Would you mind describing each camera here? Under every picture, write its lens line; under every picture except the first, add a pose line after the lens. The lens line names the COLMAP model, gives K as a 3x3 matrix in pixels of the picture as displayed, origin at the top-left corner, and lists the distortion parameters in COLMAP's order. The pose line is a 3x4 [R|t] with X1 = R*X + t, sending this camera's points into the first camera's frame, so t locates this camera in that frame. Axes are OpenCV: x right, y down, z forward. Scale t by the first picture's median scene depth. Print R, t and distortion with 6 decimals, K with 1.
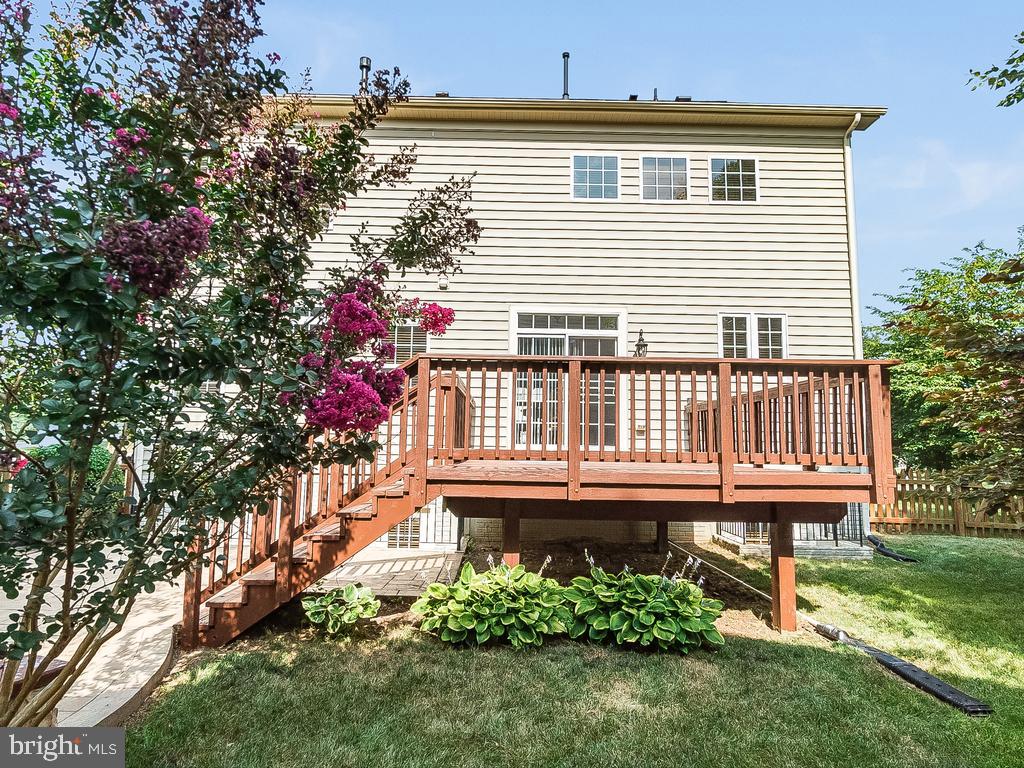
lens RADIAL K [[555.0, 0, 514.5], [0, 555.0, 390.9], [0, 0, 1]] dist [0.013381, 0.000942]
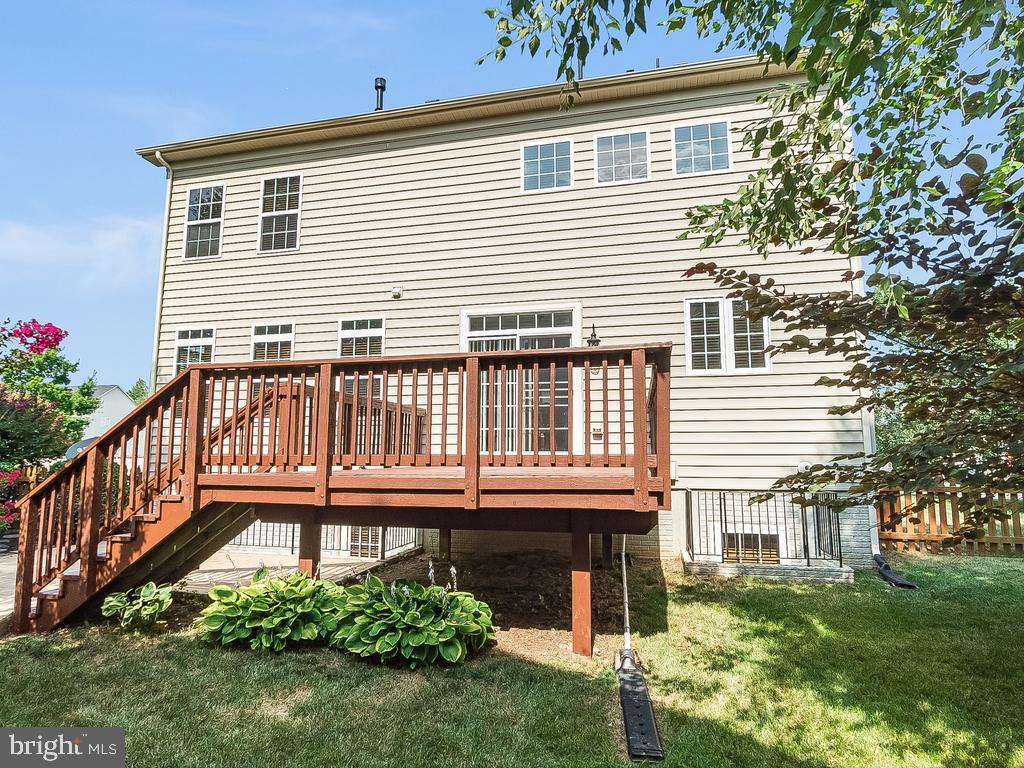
lens RADIAL K [[579.1, 0, 509.5], [0, 579.1, 391.3], [0, 0, 1]] dist [0.001081, -0.000303]
pose [[0.969592, -0.042050, -0.241088, 0.318425], [0.038951, 0.999086, -0.017605, 0.011811], [0.241608, 0.007679, 0.970343, 0.038545]]
